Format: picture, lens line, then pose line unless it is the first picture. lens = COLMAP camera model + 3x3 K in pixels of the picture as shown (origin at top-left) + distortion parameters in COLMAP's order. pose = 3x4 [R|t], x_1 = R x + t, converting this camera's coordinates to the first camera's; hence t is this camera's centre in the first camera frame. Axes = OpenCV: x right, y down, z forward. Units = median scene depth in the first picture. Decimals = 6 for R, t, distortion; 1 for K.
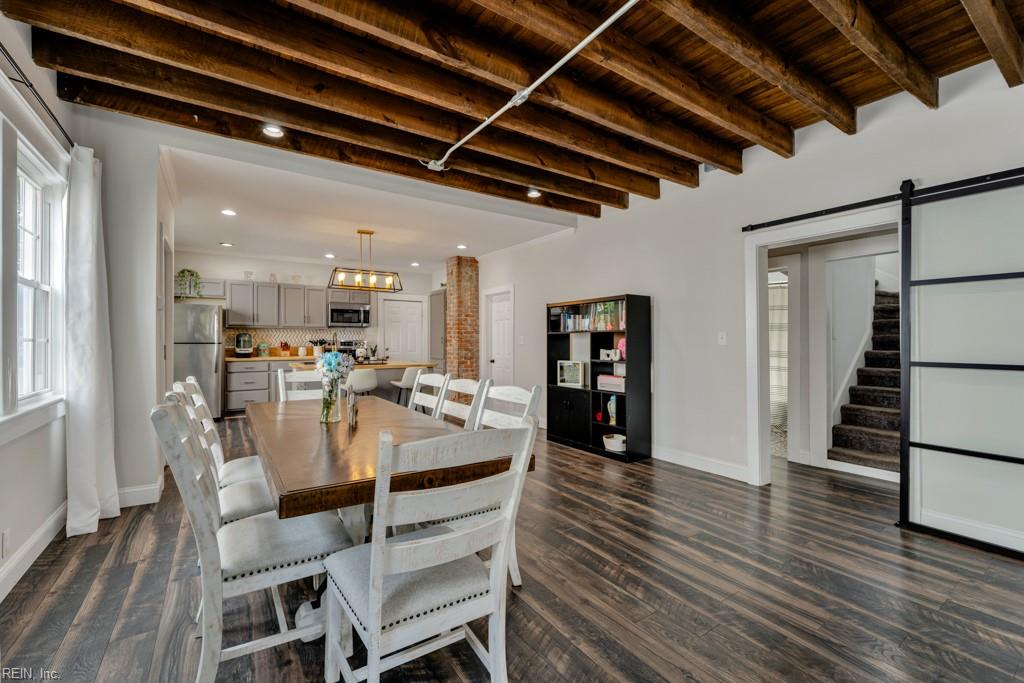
lens RADIAL K [[433.5, 0, 507.5], [0, 433.5, 343.7], [0, 0, 1]] dist [0.001036, -0.001535]
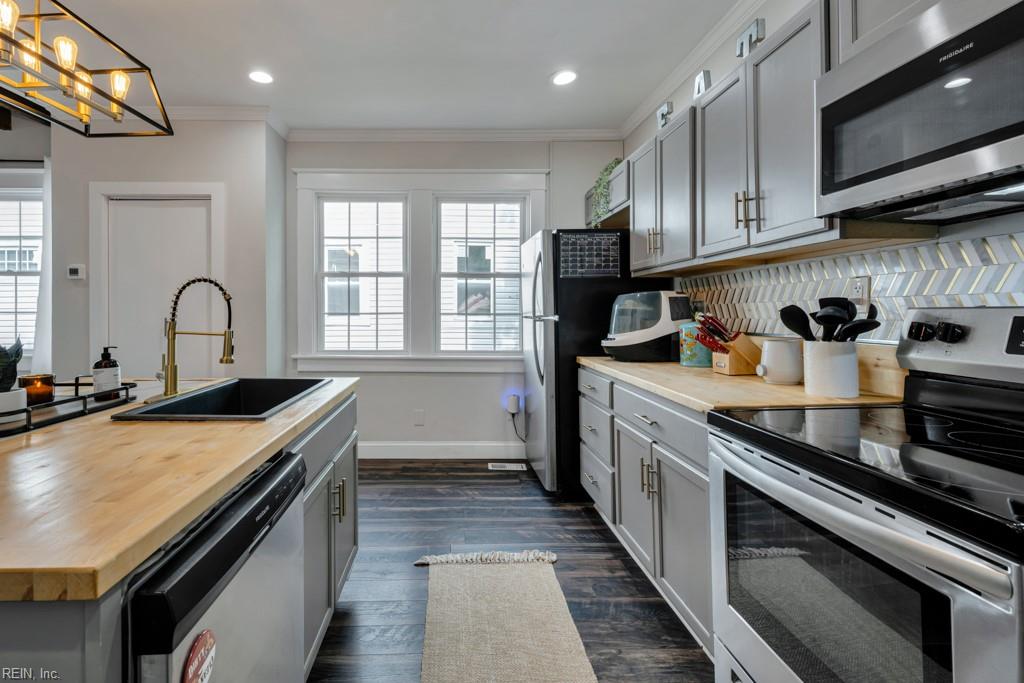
lens RADIAL K [[469.3, 0, 447.0], [0, 469.3, 310.1], [0, 0, 1]] dist [-0.001680, 0.000182]
pose [[-0.558068, -0.005992, -0.829774, -0.211450], [-0.004647, 0.999981, -0.004096, -0.005931], [0.829783, 0.001570, -0.558085, 1.094678]]
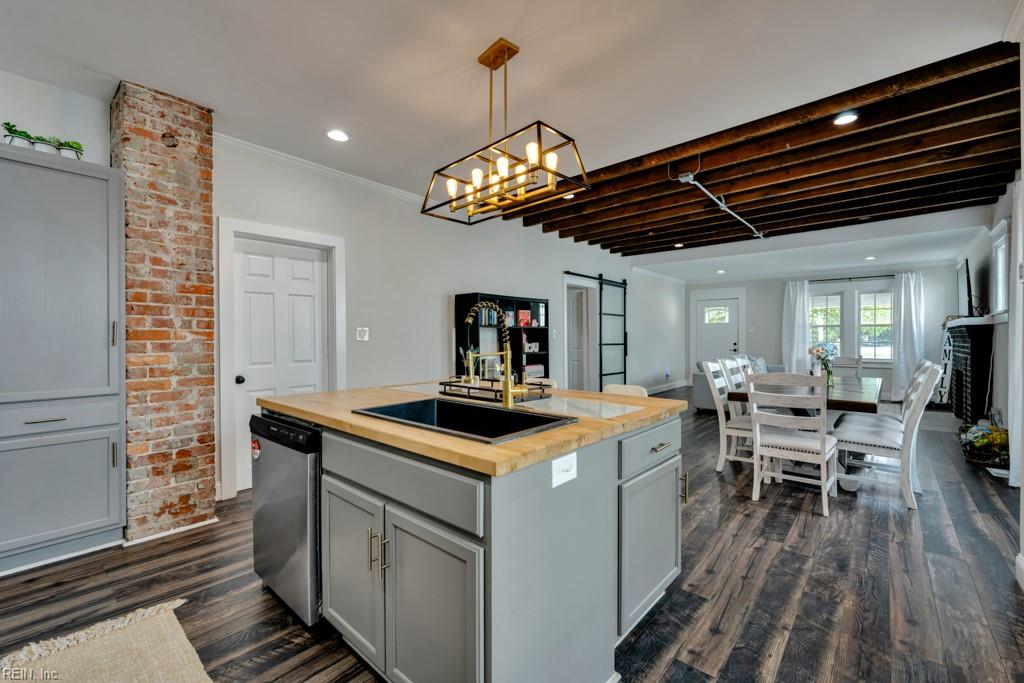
lens RADIAL K [[418.4, 0, 515.4], [0, 418.4, 342.6], [0, 0, 1]] dist [-0.000048, 0.000168]
pose [[-0.253880, -0.016941, 0.967087, -0.581143], [0.003723, 0.999822, 0.018492, -0.006015], [-0.967229, 0.008295, -0.253771, 0.902815]]
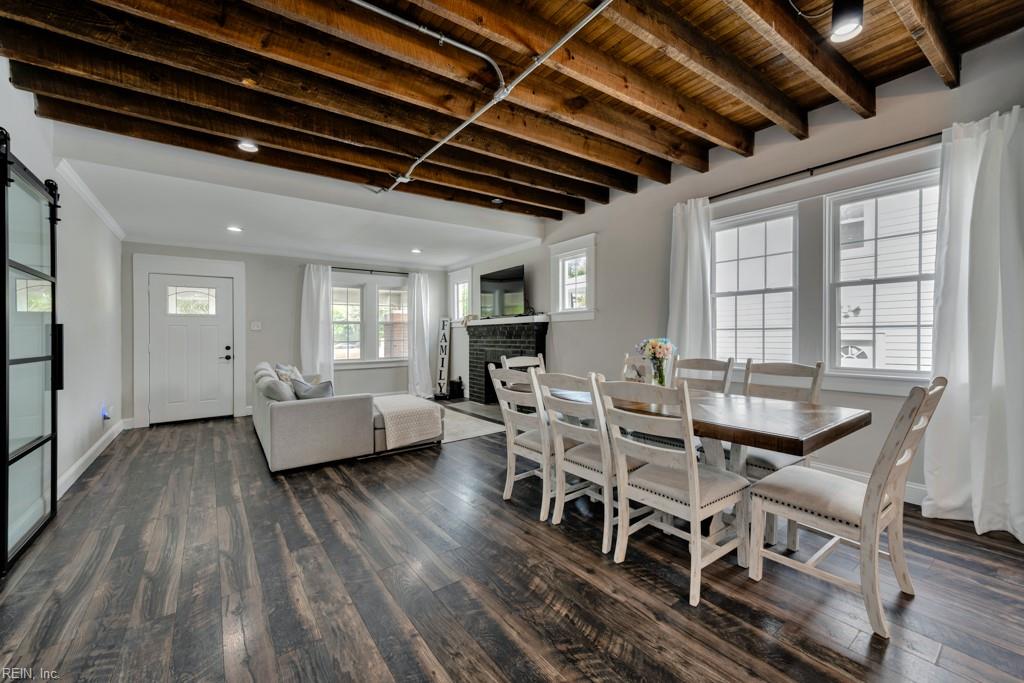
lens RADIAL K [[418.4, 0, 522.2], [0, 418.4, 327.0], [0, 0, 1]] dist [-0.000048, 0.000168]
pose [[-0.998592, 0.008723, -0.052335, 0.001244], [0.009456, 0.999860, -0.013792, 0.000988], [0.052207, -0.014268, -0.998534, 0.769650]]
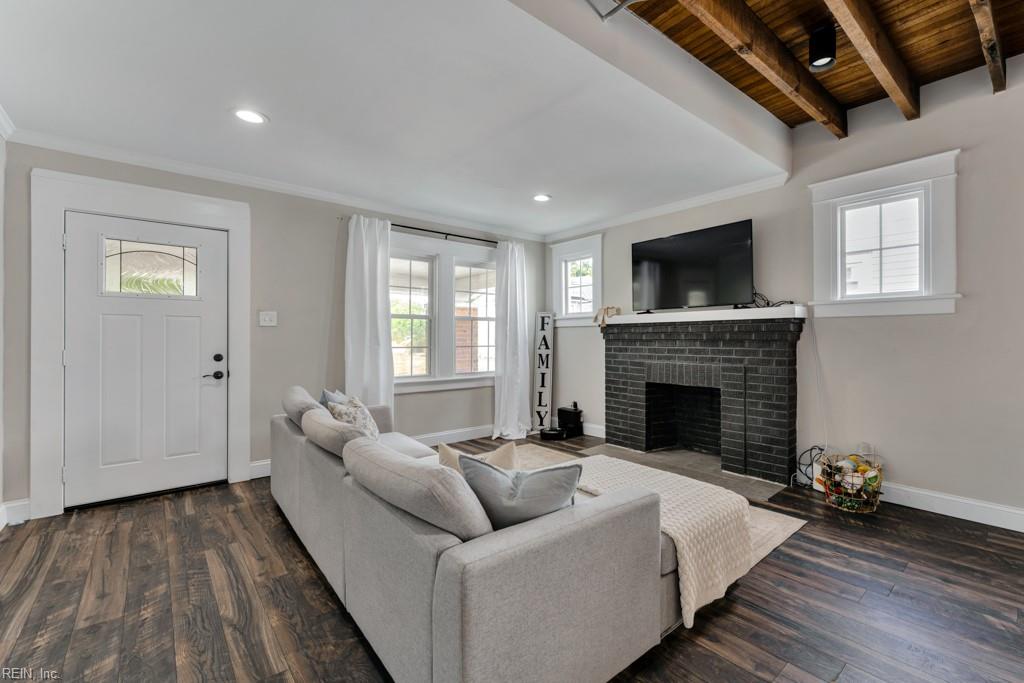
lens RADIAL K [[441.3, 0, 530.7], [0, 441.3, 336.8], [0, 0, 1]] dist [-0.009981, -0.000876]
pose [[-0.993225, -0.001438, -0.116201, 0.280151], [-0.001704, 0.999996, 0.002190, 0.000707], [0.116197, 0.002373, -0.993223, 0.395758]]
